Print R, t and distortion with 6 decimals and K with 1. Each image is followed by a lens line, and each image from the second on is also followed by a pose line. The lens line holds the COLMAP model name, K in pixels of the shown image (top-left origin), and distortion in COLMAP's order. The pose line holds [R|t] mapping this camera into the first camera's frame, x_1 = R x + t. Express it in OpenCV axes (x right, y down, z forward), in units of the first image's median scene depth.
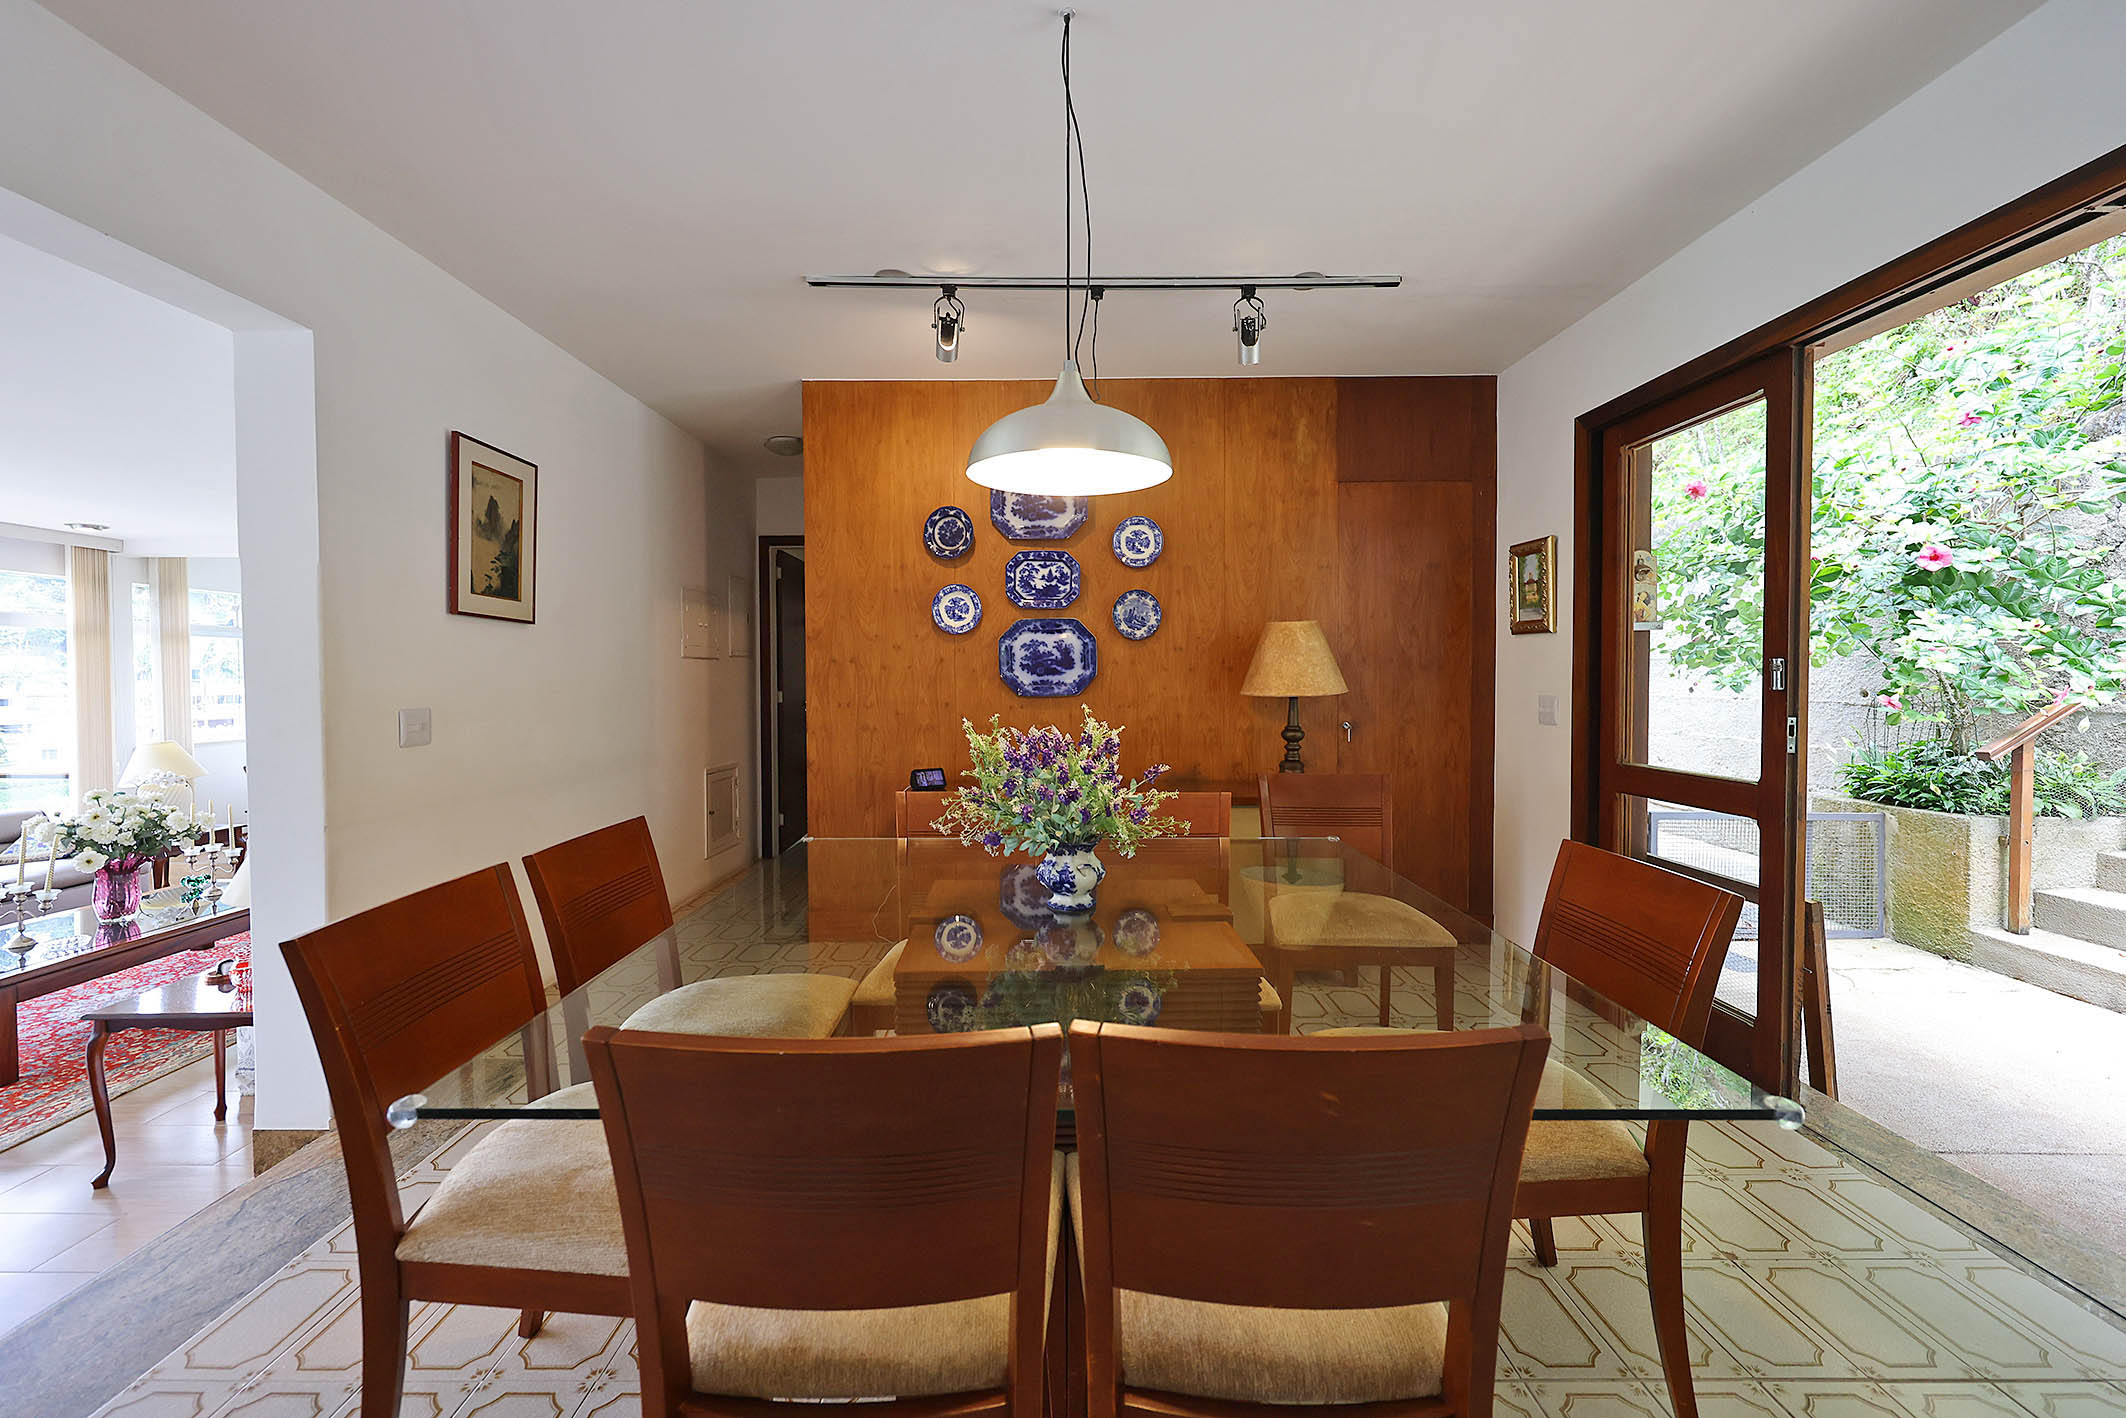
lens RADIAL K [[864.0, 0, 1050.9], [0, 864.0, 700.8], [0, 0, 1]] dist [-0.002032, -0.000337]
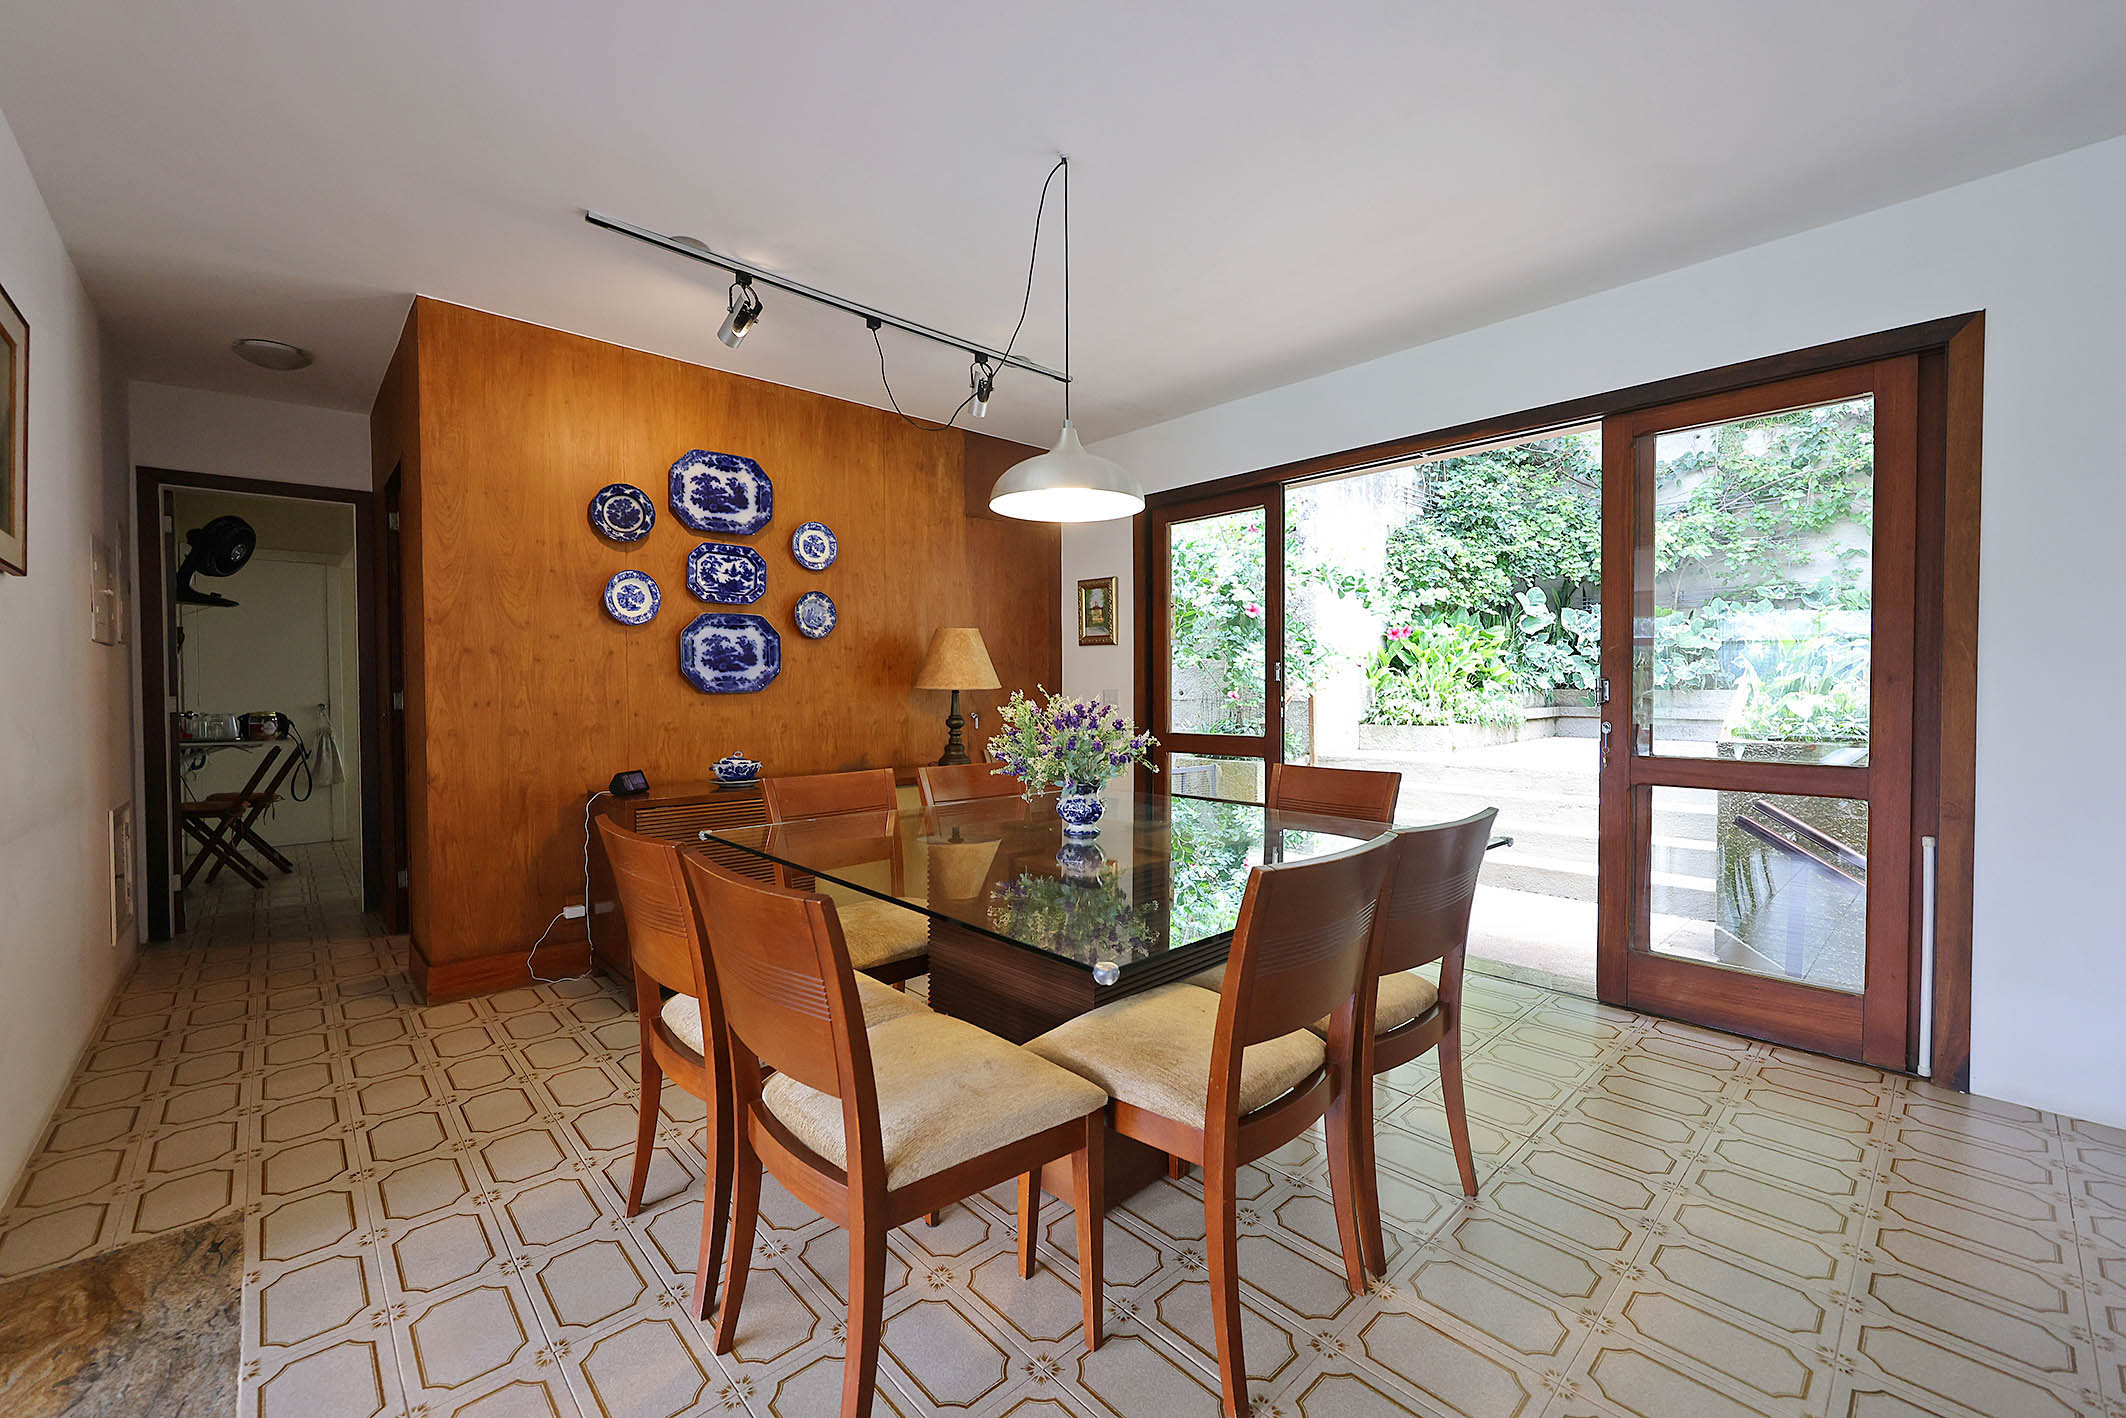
lens RADIAL K [[859.8, 0, 1076.5], [0, 859.8, 712.8], [0, 0, 1]] dist [-0.017635, -0.000059]
pose [[0.720760, -0.019363, 0.692914, -0.399492], [0.023038, 0.999727, 0.003972, 0.023080], [-0.692802, 0.013100, 0.721009, 0.023136]]
